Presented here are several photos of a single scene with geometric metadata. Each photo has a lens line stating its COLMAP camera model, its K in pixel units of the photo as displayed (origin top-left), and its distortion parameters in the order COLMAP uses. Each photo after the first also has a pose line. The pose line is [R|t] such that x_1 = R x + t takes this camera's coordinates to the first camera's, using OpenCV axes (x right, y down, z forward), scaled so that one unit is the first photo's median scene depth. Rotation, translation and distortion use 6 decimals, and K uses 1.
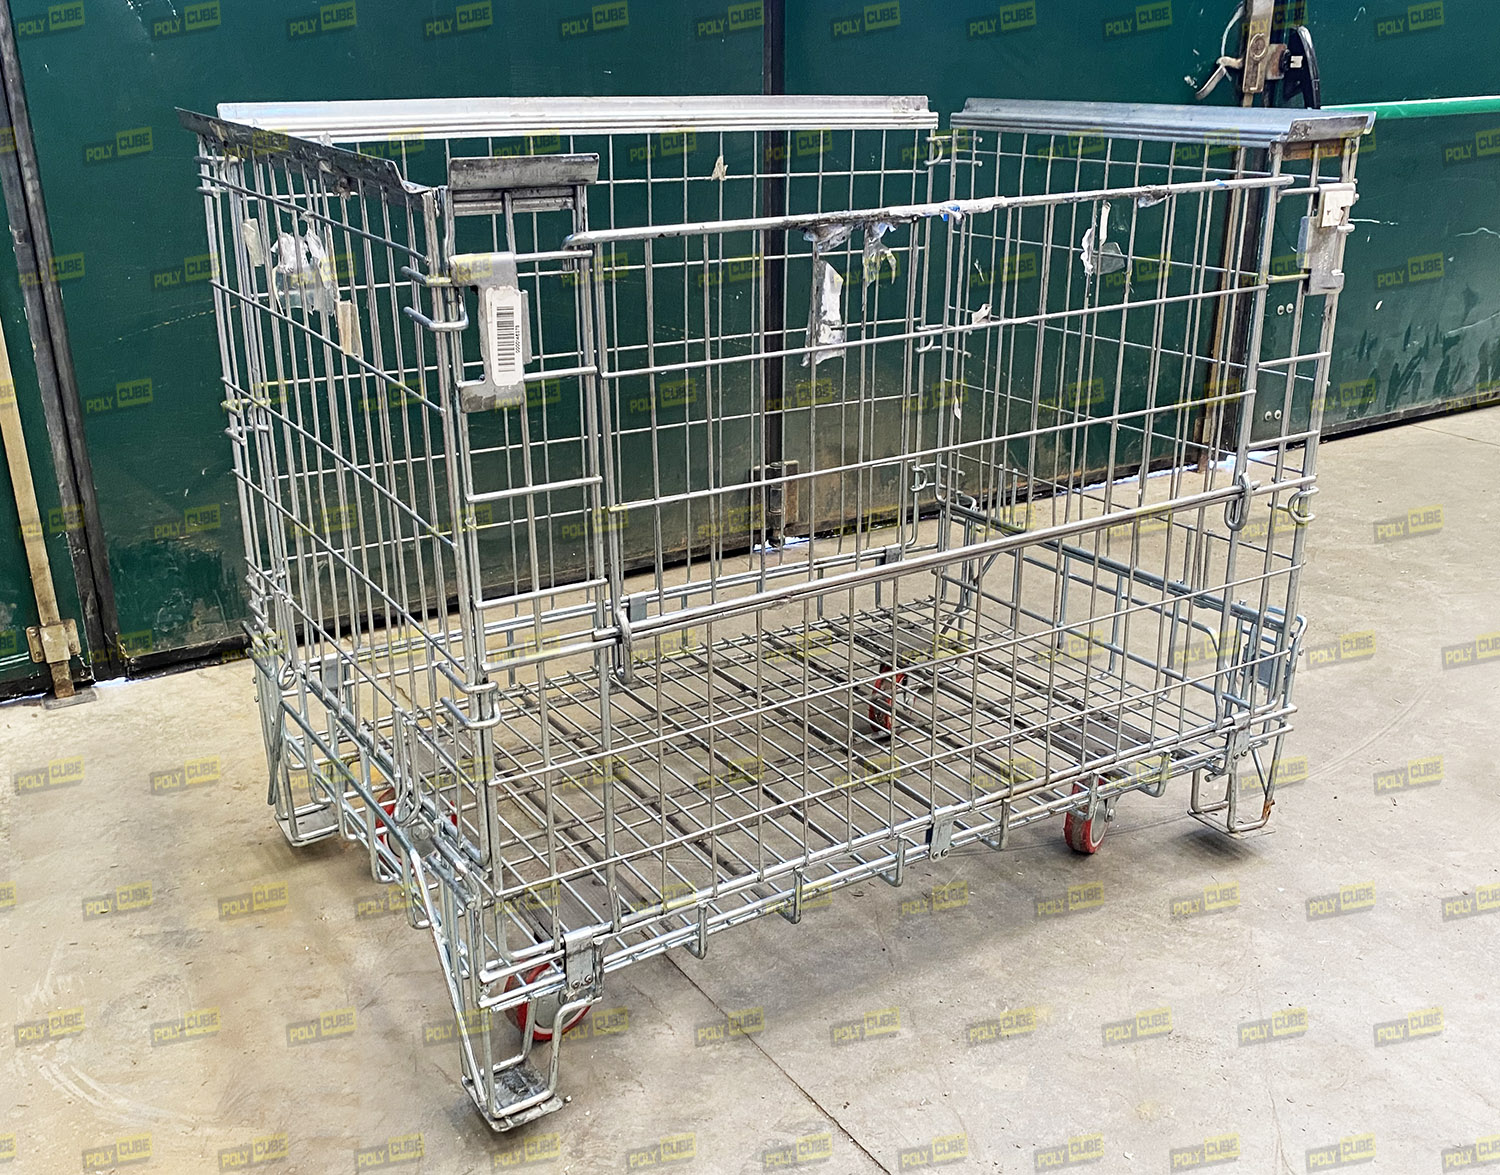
lens RADIAL K [[1512.0, 0, 777.7], [0, 1512.0, 654.7], [0, 0, 1]] dist [0.130600, -0.139507]
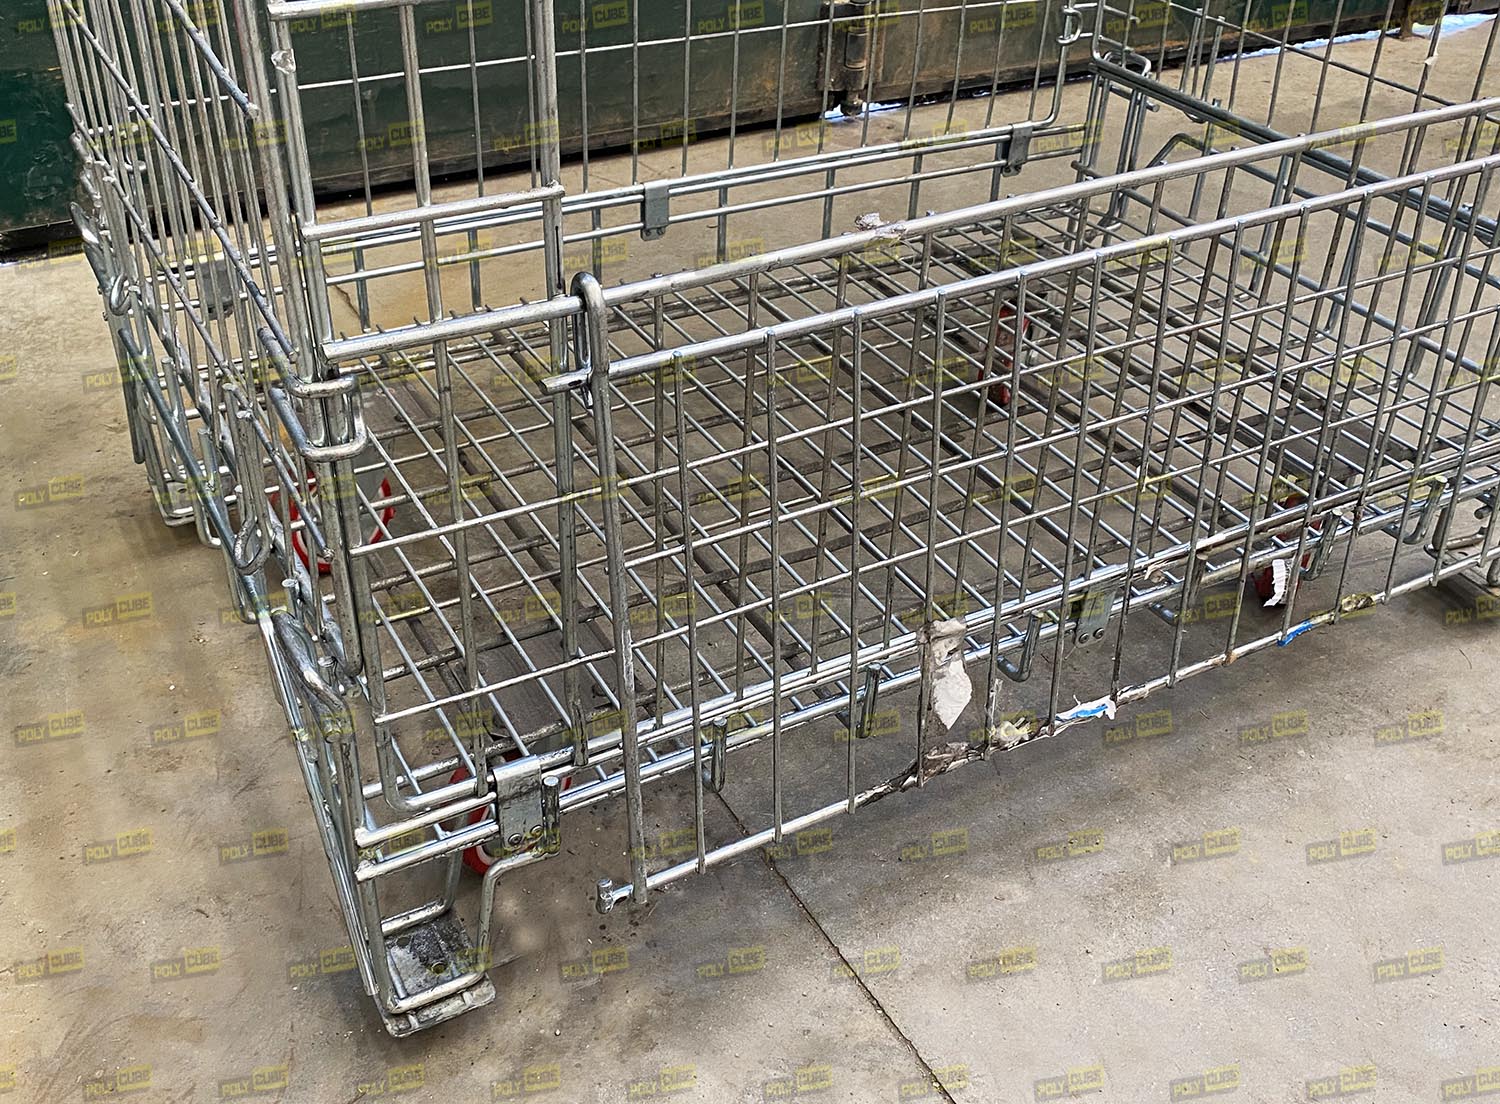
lens RADIAL K [[1499.8, 0, 720.8], [0, 1499.8, 594.9], [0, 0, 1]] dist [0.149893, -0.392012]
pose [[0.996474, 0.064691, -0.053430, -0.016284], [-0.050000, 0.969232, 0.241017, -0.031787], [0.067378, -0.237496, 0.969049, 0.347130]]
